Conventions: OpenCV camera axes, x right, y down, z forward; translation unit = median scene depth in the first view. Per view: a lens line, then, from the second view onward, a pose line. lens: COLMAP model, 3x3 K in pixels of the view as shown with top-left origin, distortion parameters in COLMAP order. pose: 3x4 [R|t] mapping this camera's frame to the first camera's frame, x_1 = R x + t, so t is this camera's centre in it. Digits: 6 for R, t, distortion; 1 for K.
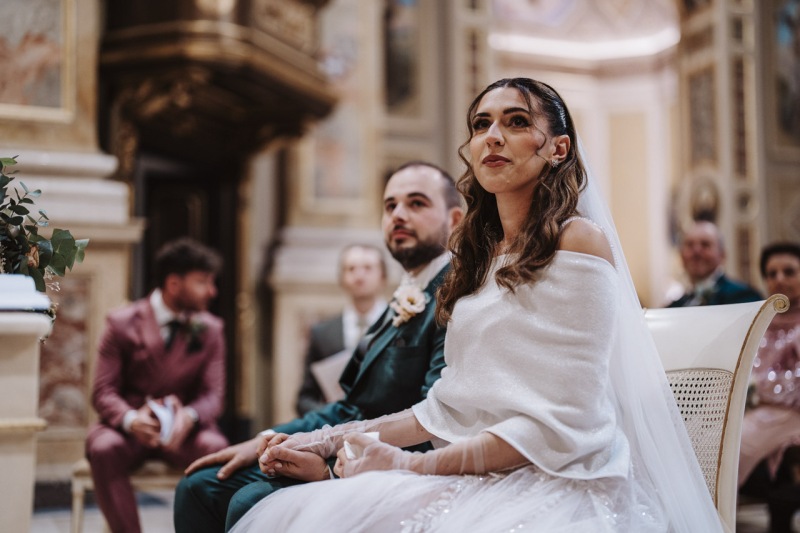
lens RADIAL K [[1151.5, 0, 400.0], [0, 1151.5, 266.5], [0, 0, 1]] dist [-0.142262, 1.053691]
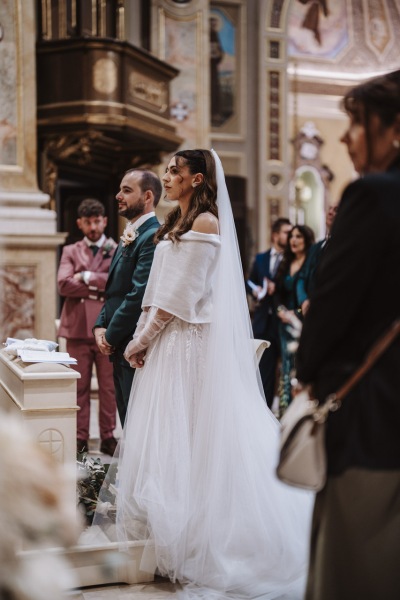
lens RADIAL K [[863.6, 0, 200.0], [0, 863.6, 300.0], [0, 0, 1]] dist [-0.142262, 1.053691]
pose [[0.999392, 0.008842, -0.033735, 0.029443], [-0.004786, 0.992947, 0.118462, -0.155238], [0.034544, -0.118229, 0.992385, -0.446717]]
